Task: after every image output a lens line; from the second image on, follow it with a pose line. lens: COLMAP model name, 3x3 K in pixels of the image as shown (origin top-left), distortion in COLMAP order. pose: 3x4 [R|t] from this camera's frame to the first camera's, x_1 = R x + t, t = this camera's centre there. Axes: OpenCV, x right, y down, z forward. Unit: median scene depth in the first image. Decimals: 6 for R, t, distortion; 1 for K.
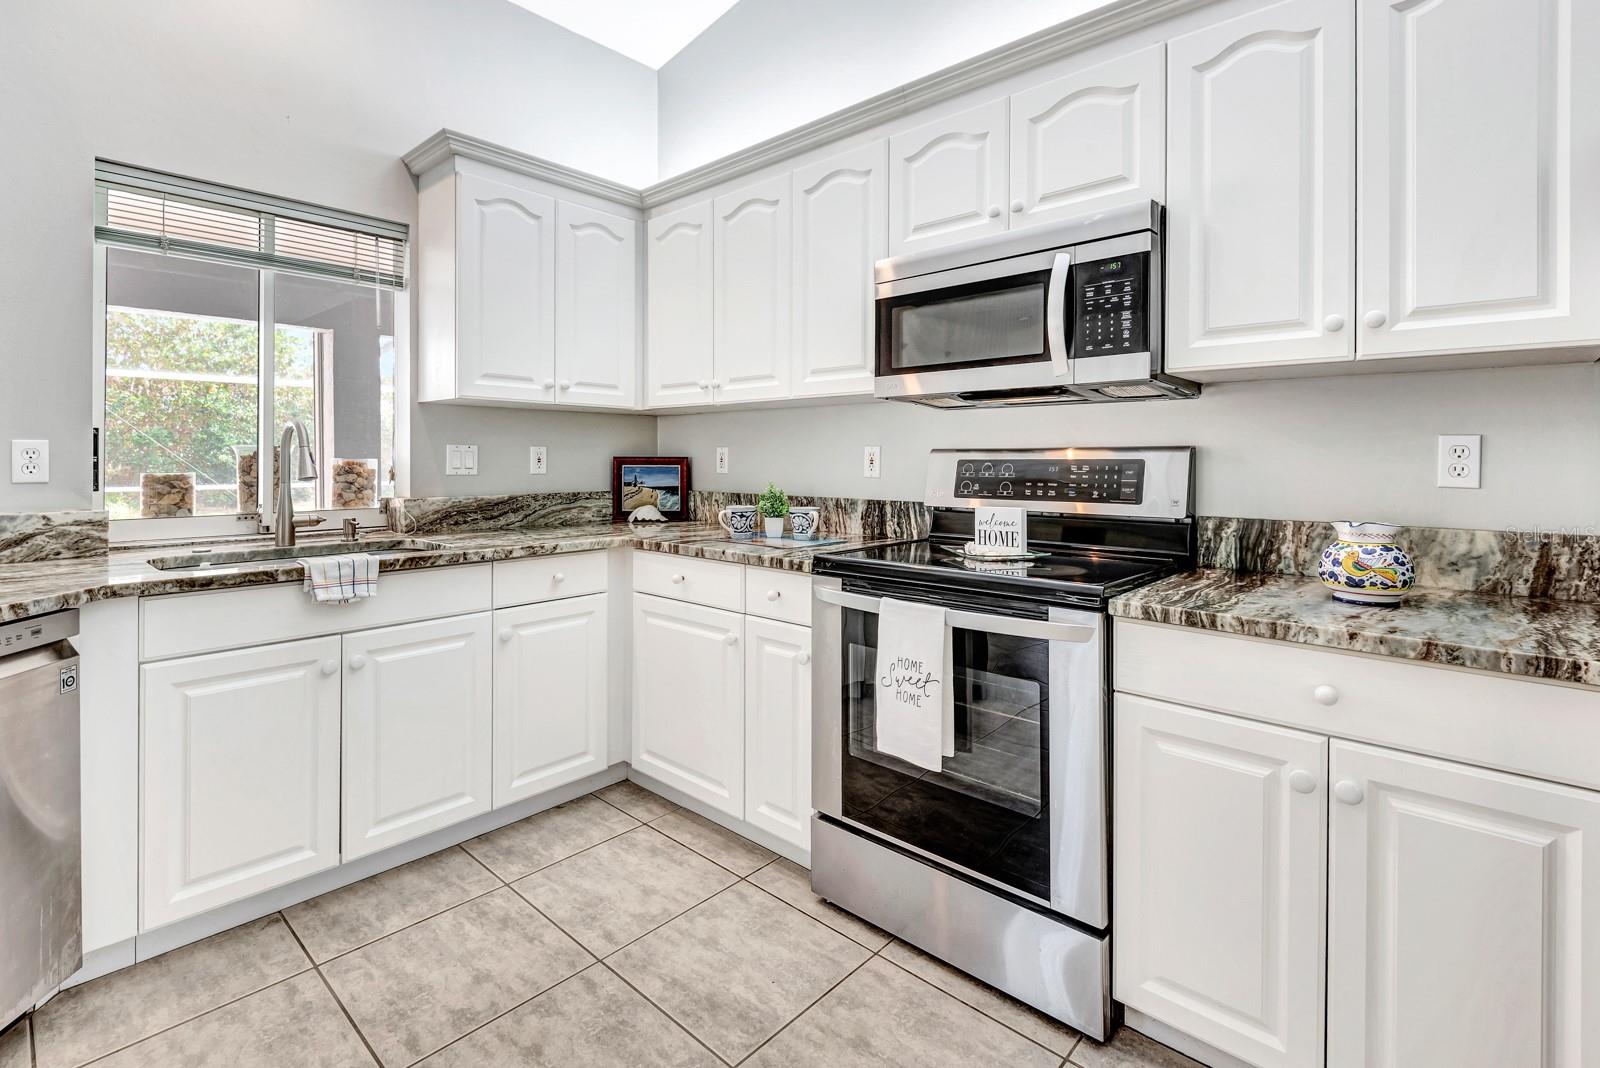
lens RADIAL K [[755.9, 0, 789.2], [0, 755.9, 457.0], [0, 0, 1]] dist [0.032329, -0.019844]
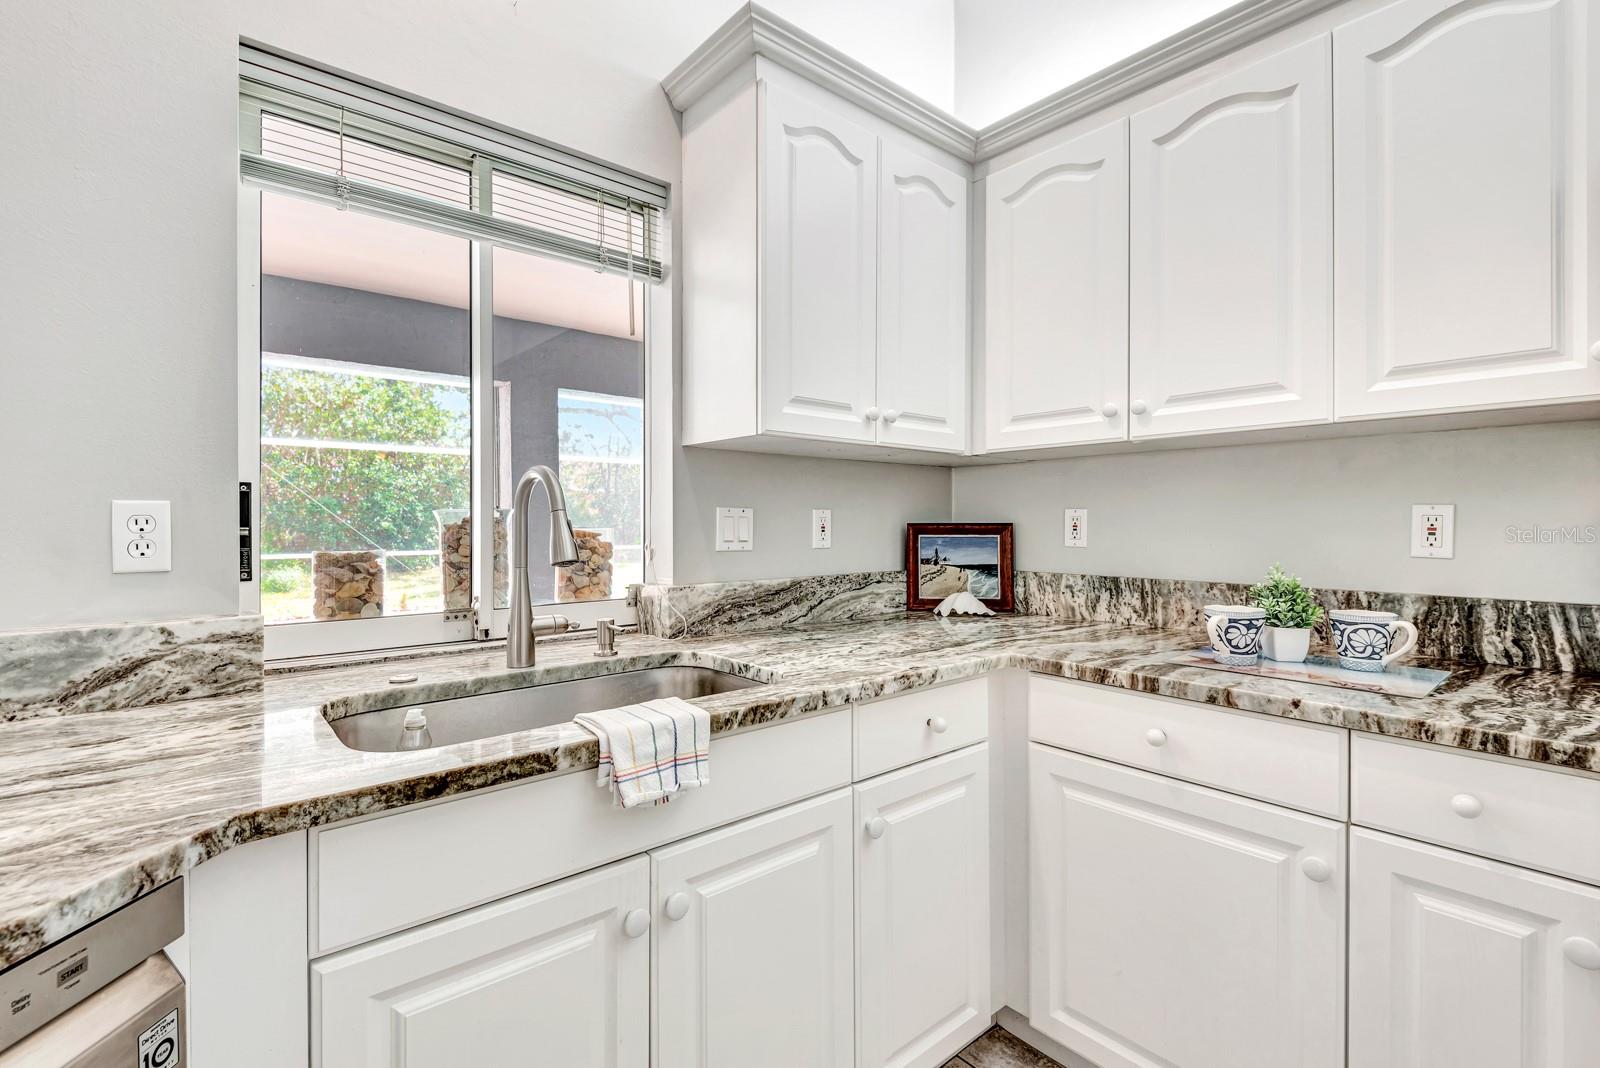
lens RADIAL K [[725.5, 0, 797.5], [0, 725.5, 521.6], [0, 0, 1]] dist [0.035059, -0.024537]
pose [[0.993121, -0.003175, -0.117048, -0.356749], [0.003254, 0.999995, 0.000487, -0.003680], [0.117046, -0.000864, 0.993126, 0.420482]]
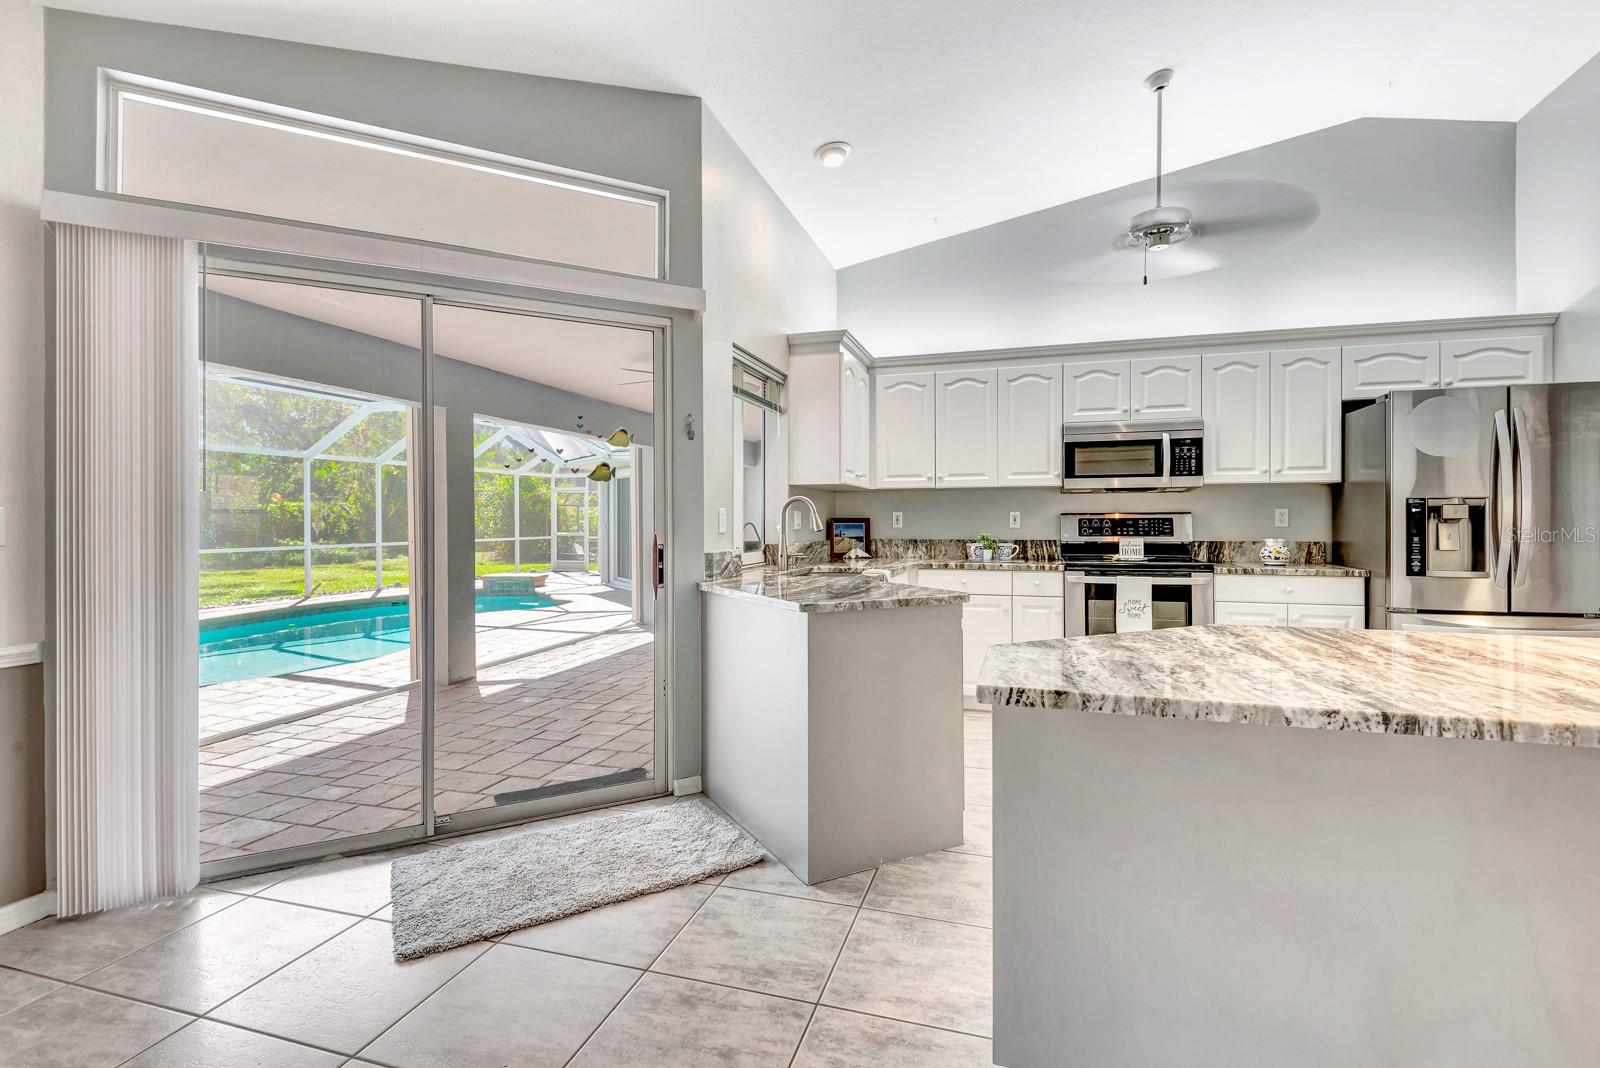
lens RADIAL K [[748.2, 0, 799.3], [0, 748.2, 516.6], [0, 0, 1]] dist [0.034407, -0.026607]
pose [[0.901853, -0.002740, 0.432035, -1.342342], [0.004349, 0.999987, -0.002736, 0.001158], [-0.432022, 0.004347, 0.901853, -0.519198]]
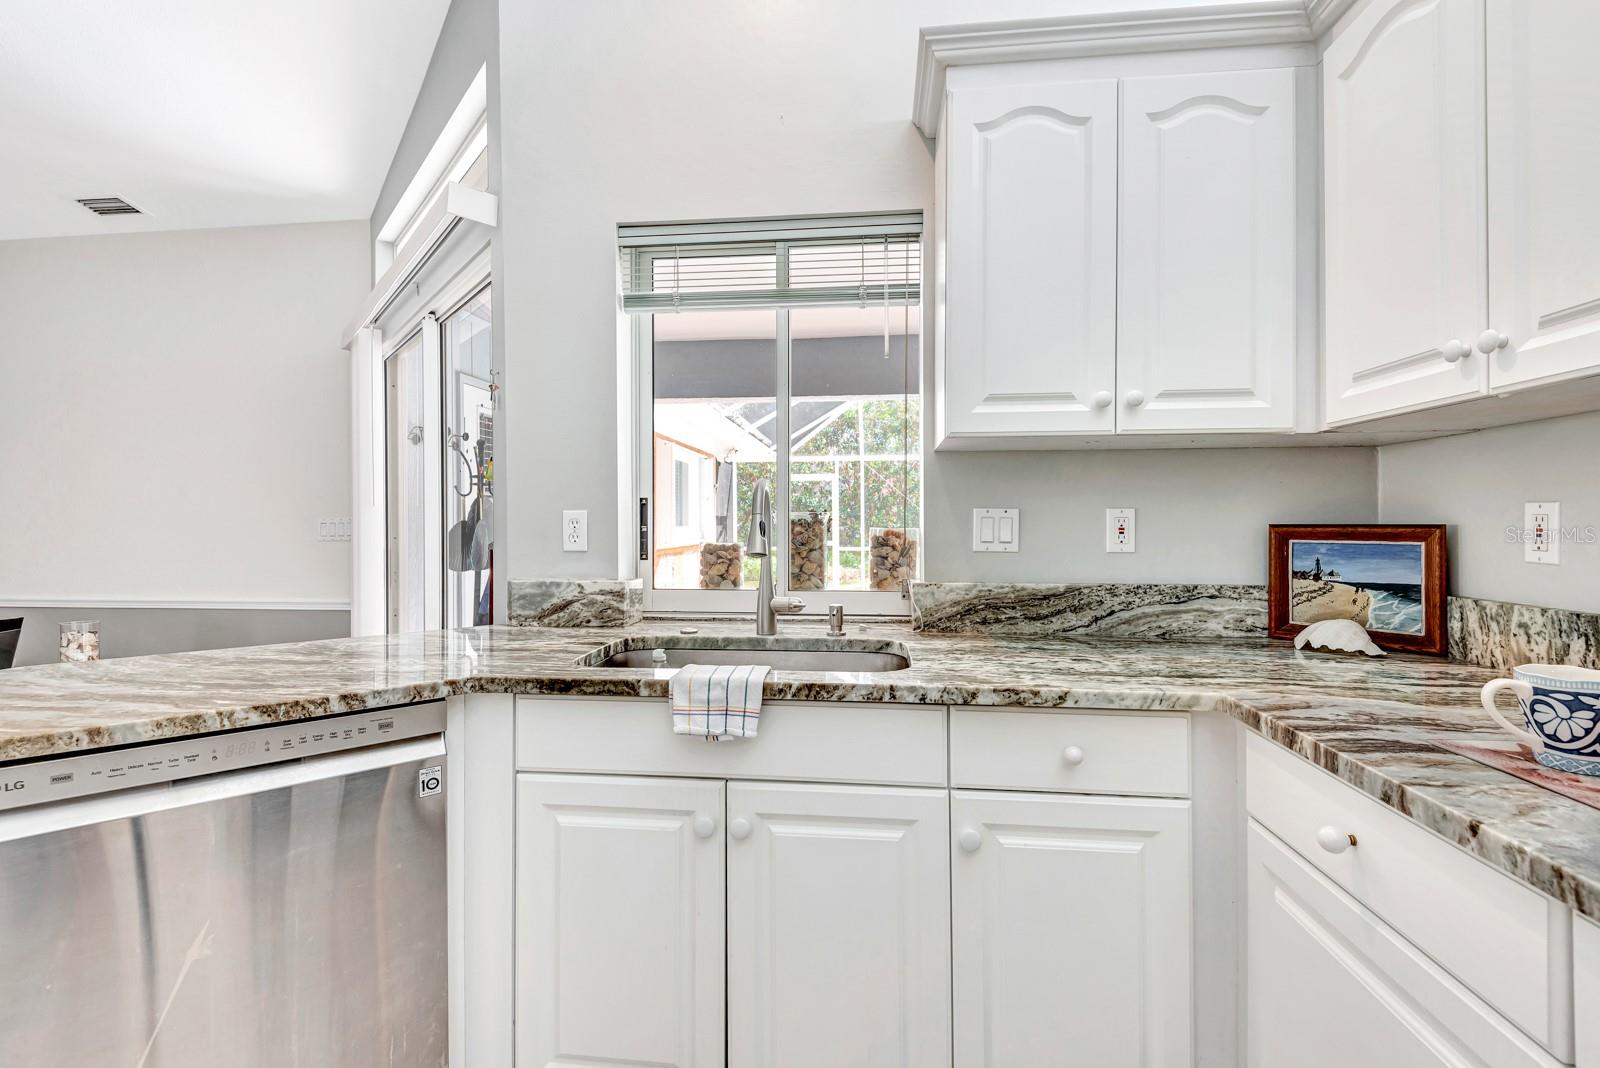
lens RADIAL K [[725.5, 0, 797.5], [0, 725.5, 521.6], [0, 0, 1]] dist [0.035059, -0.024537]
pose [[0.596491, -0.003382, -0.802613, -0.008288], [0.002832, 0.999994, -0.002109, -0.003481], [0.802615, -0.001015, 0.596497, 0.556370]]
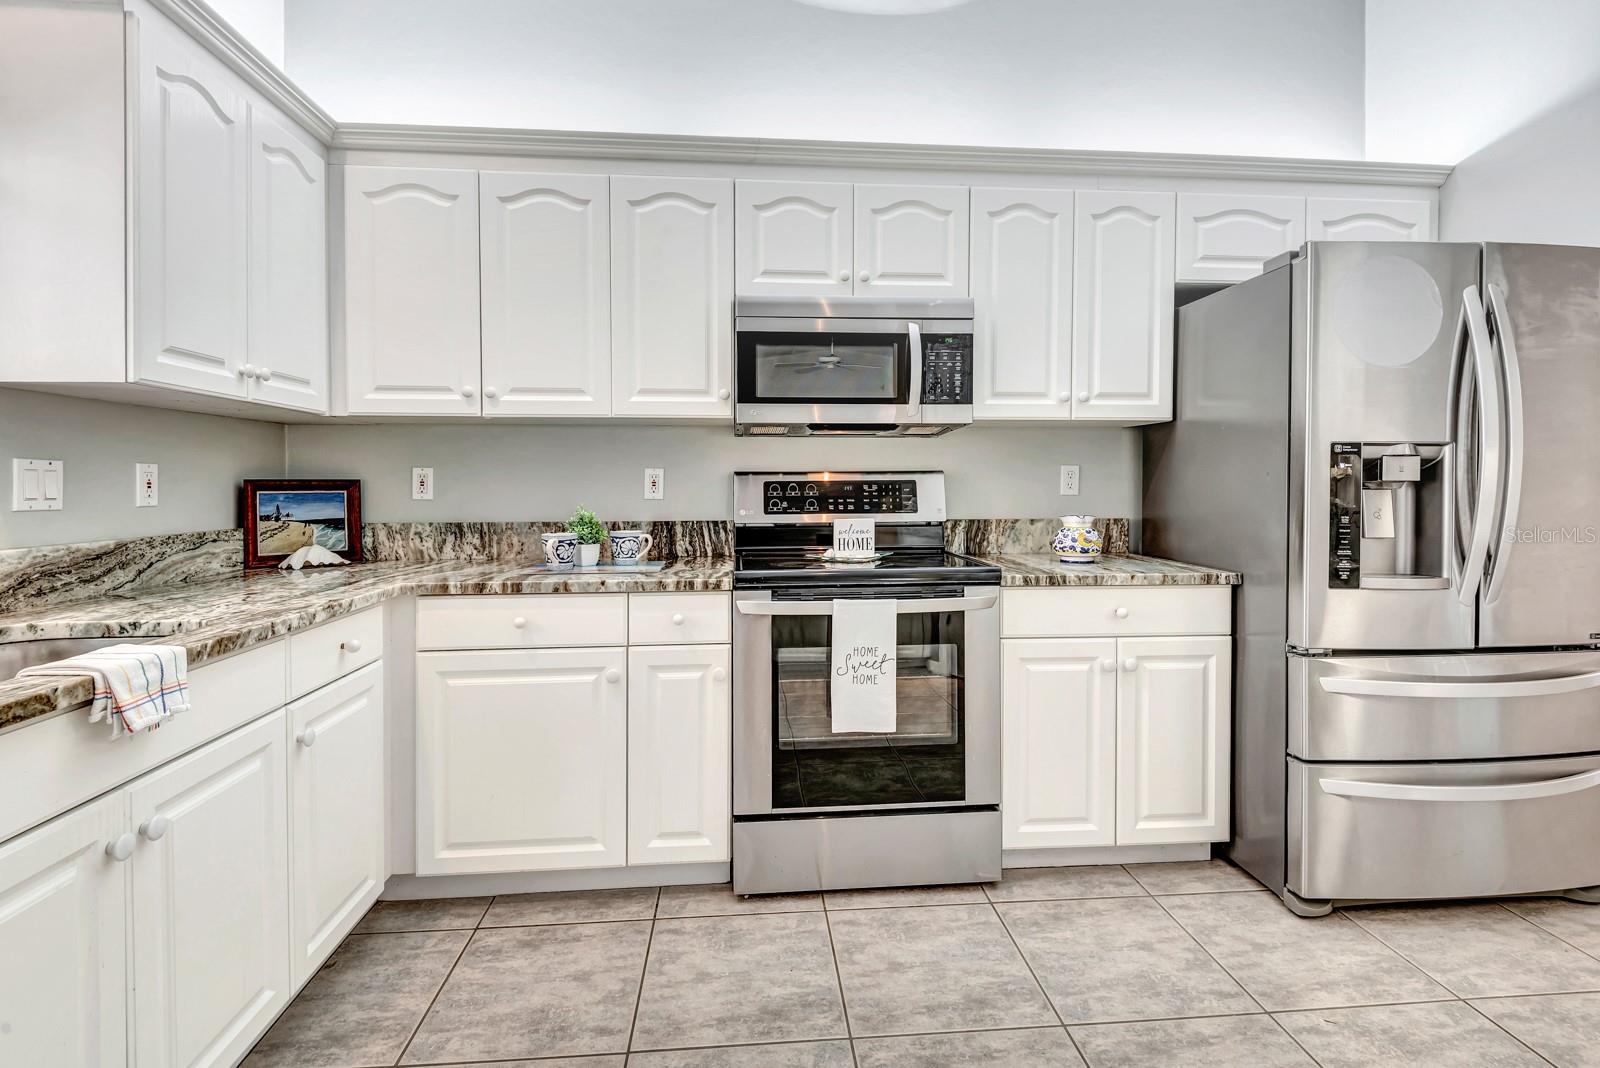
lens RADIAL K [[741.6, 0, 798.4], [0, 741.6, 490.6], [0, 0, 1]] dist [0.032357, -0.020993]
pose [[0.673721, -0.011667, 0.738893, -0.558783], [0.003514, 0.999915, 0.012585, 0.003985], [-0.738977, -0.005882, 0.673705, 0.211285]]
